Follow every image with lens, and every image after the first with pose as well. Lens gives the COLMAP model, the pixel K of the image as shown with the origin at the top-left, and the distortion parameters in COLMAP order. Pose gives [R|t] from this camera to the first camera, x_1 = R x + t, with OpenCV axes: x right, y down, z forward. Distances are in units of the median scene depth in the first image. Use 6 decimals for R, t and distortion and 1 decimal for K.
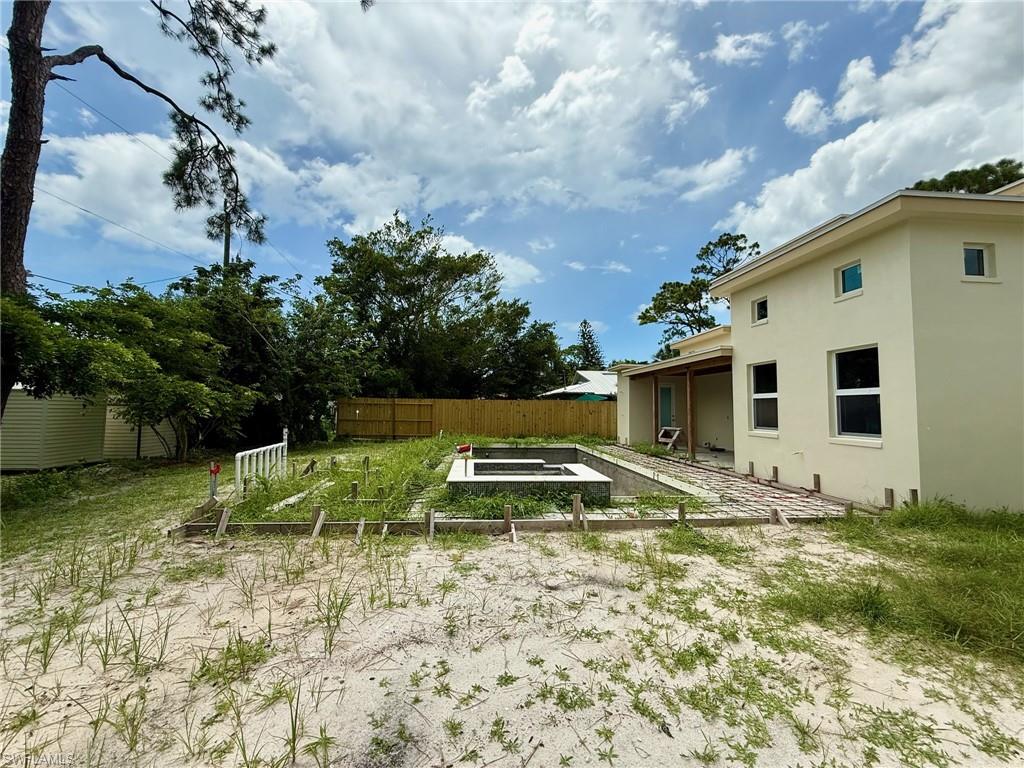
lens RADIAL K [[410.7, 0, 516.0], [0, 410.7, 385.3], [0, 0, 1]] dist [0.005278, 0.000304]
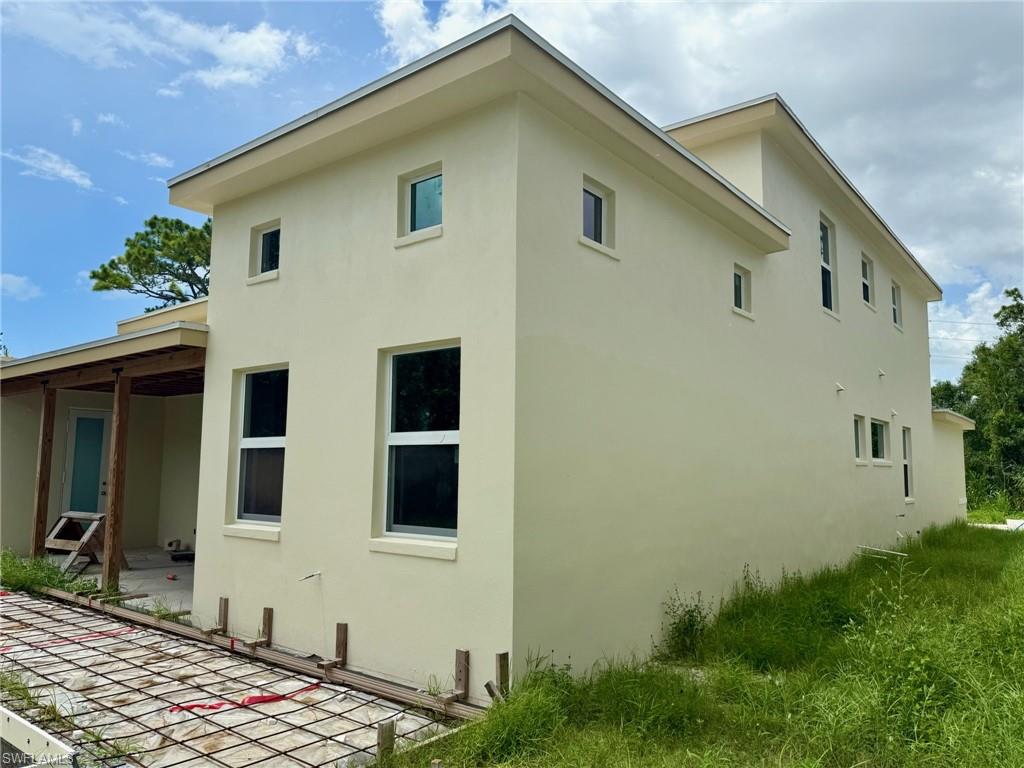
lens RADIAL K [[717.8, 0, 508.0], [0, 717.8, 379.0], [0, 0, 1]] dist [0.041524, -0.031211]
pose [[0.700180, 0.081681, 0.709279, 0.231074], [-0.042406, 0.996438, -0.072888, 0.002645], [-0.712706, 0.020957, 0.701150, 0.264958]]
